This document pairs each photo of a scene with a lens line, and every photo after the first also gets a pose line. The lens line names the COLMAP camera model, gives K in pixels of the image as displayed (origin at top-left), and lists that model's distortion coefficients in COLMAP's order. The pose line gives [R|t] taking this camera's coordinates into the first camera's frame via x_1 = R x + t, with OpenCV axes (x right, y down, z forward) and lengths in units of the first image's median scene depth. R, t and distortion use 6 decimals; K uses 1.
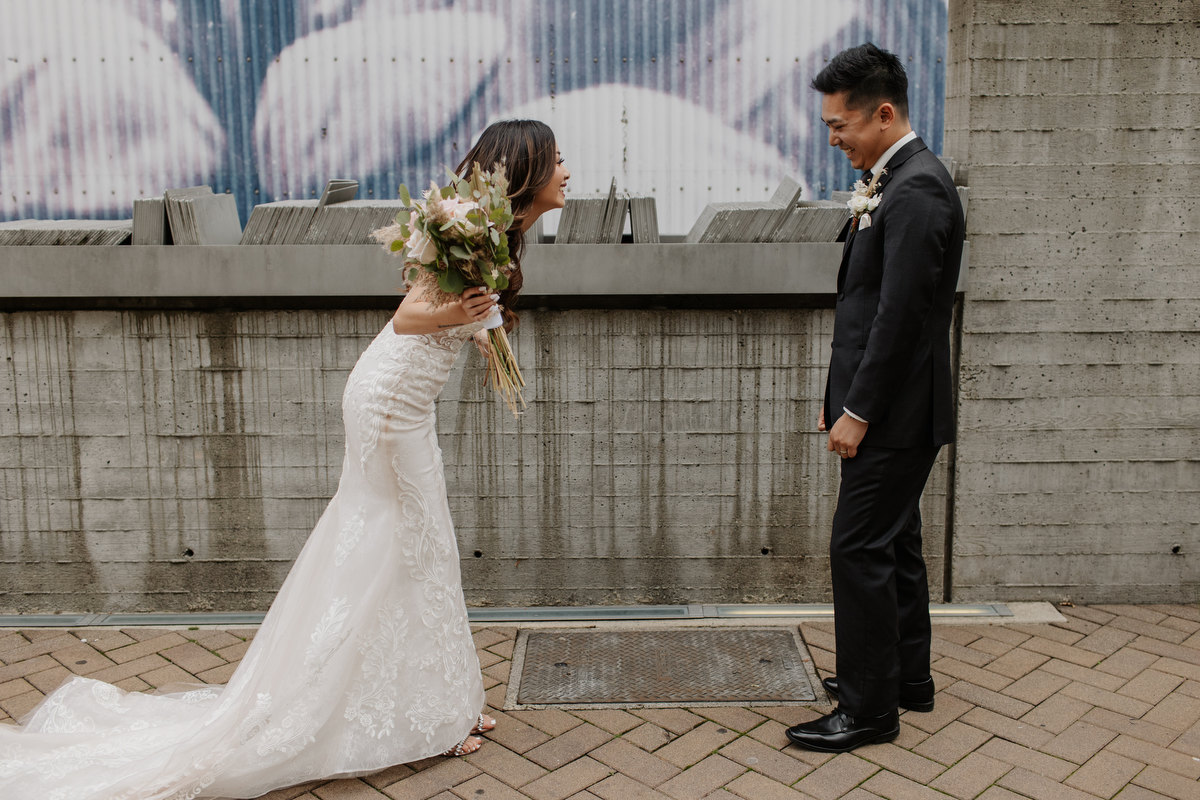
lens RADIAL K [[1213.5, 0, 628.0], [0, 1213.5, 403.6], [0, 0, 1]] dist [0.009151, 0.001325]
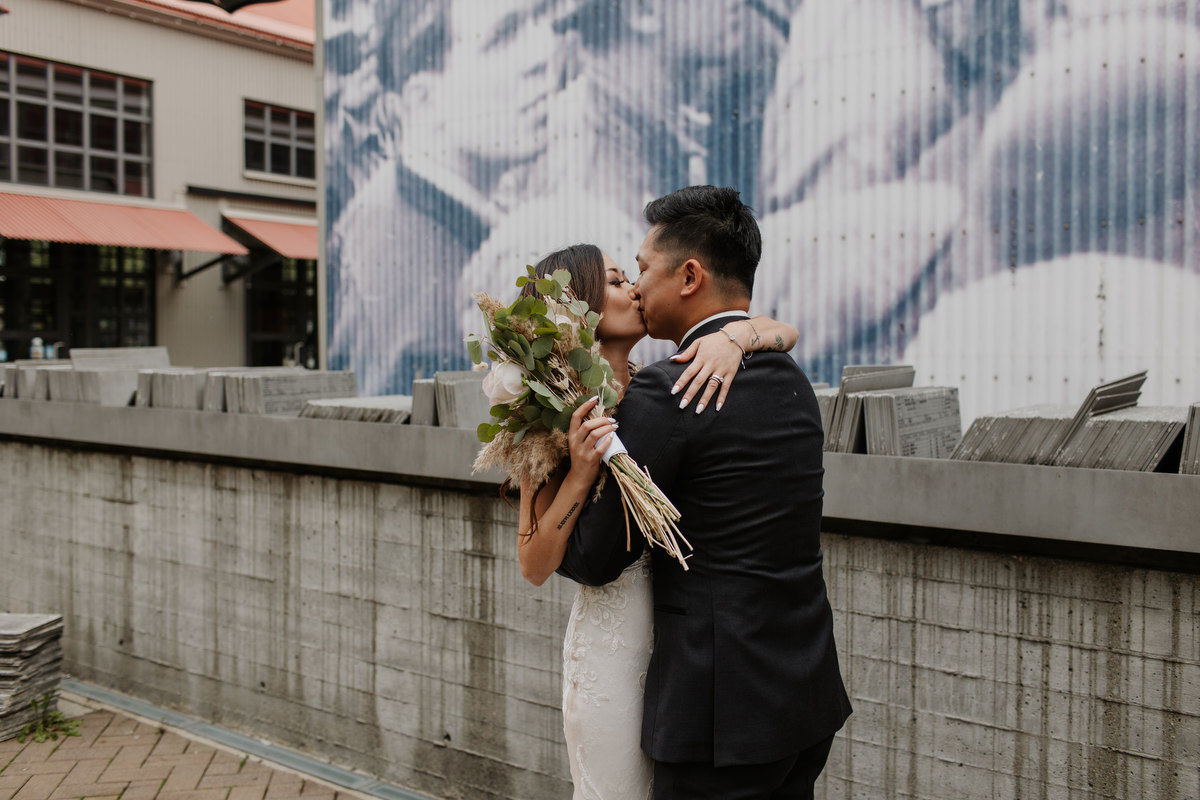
lens RADIAL K [[1145.9, 0, 600.0], [0, 1145.9, 400.0], [0, 0, 1]] dist [0.010123, -0.004520]
pose [[0.801427, 0.035935, -0.597012, 0.285335], [-0.120794, 0.987348, -0.102723, -0.067119], [0.585767, 0.154441, 0.795628, 0.301550]]
